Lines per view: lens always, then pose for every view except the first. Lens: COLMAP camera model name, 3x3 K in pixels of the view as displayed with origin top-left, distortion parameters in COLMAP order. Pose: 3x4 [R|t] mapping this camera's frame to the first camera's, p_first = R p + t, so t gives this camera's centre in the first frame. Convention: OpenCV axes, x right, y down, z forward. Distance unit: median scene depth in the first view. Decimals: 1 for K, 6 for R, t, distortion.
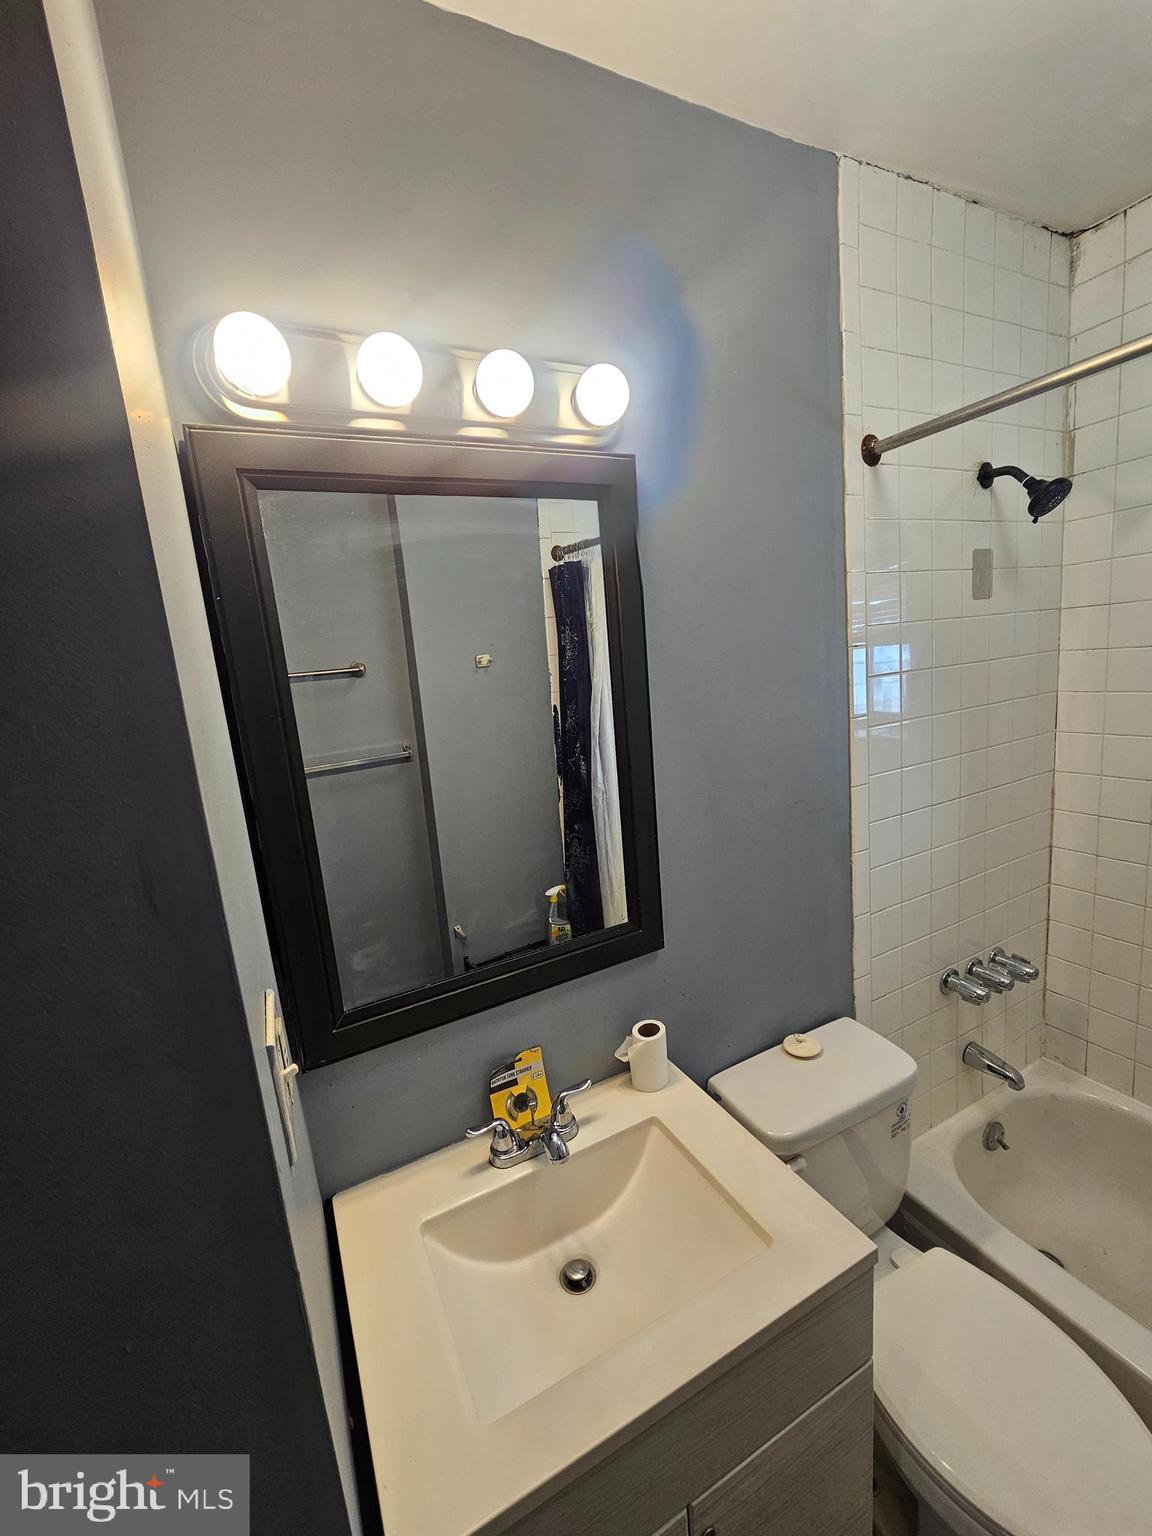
lens RADIAL K [[627.8, 0, 574.3], [0, 627.8, 771.6], [0, 0, 1]] dist [-0.001401, -0.000228]
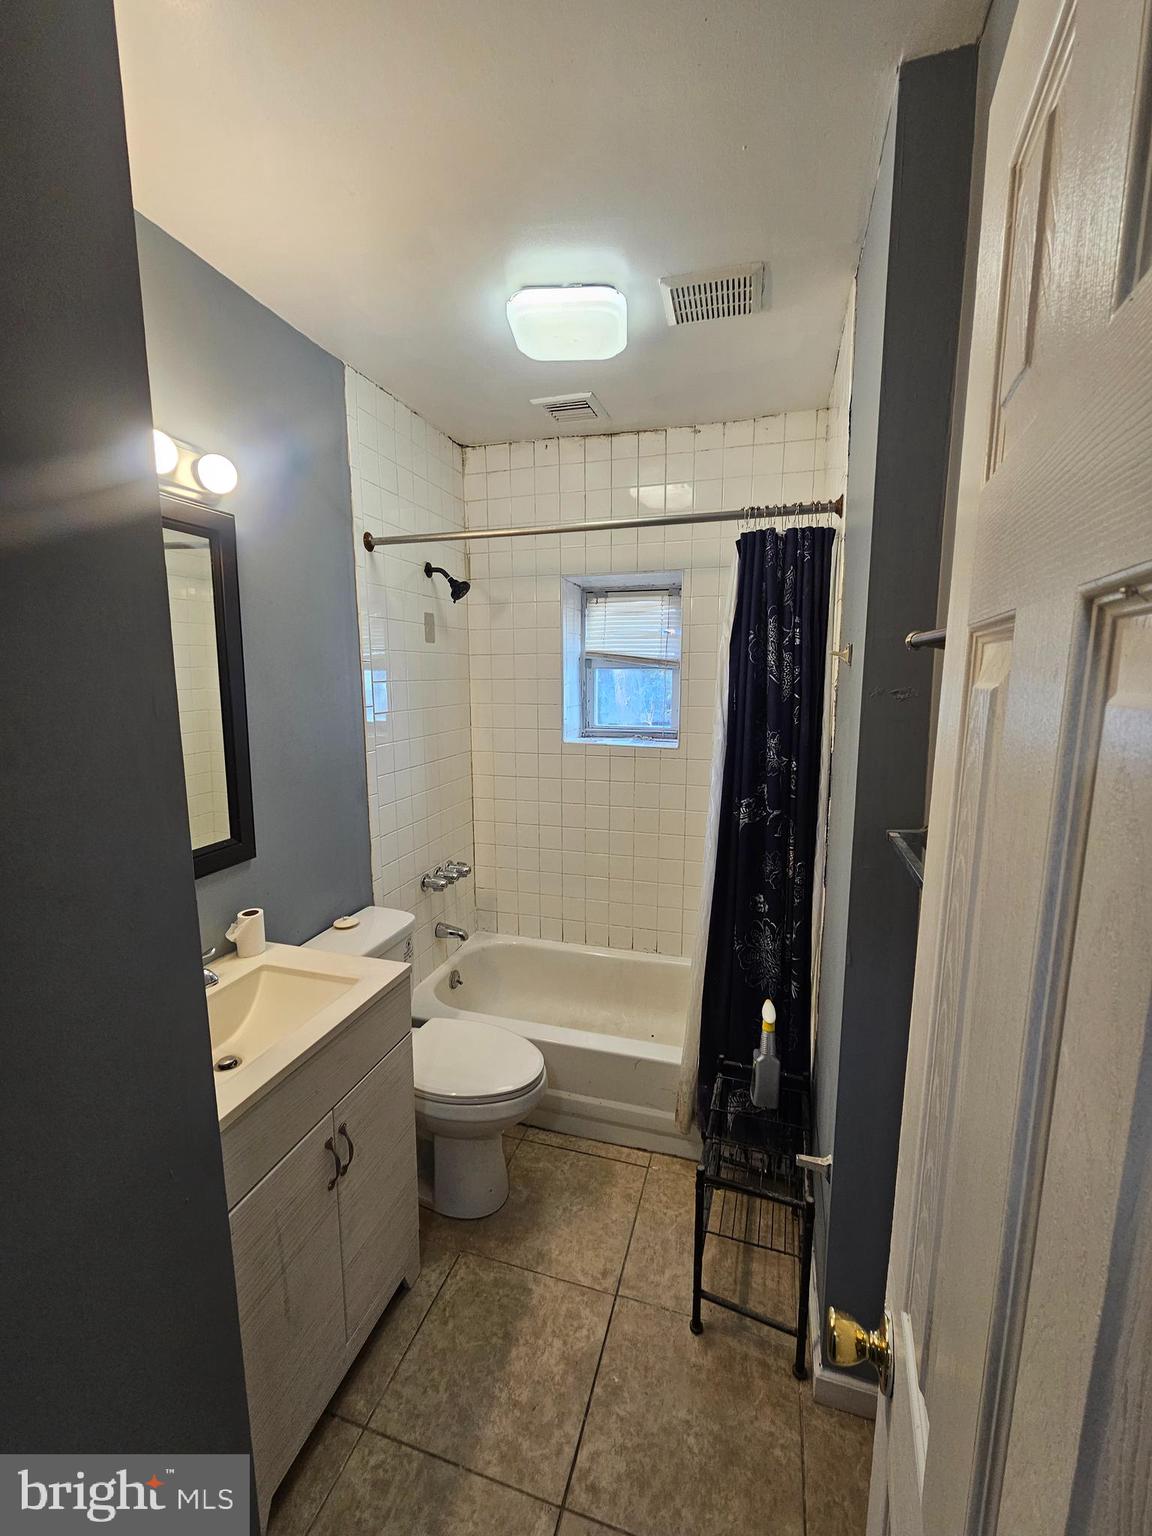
lens RADIAL K [[627.8, 0, 576.4], [0, 627.8, 768.0], [0, 0, 1]] dist [-0.001401, -0.000228]
pose [[0.683132, -0.020014, 0.730021, -0.326561], [0.063660, 0.997451, -0.032225, 0.143608], [-0.727515, 0.068487, 0.682665, -0.419422]]
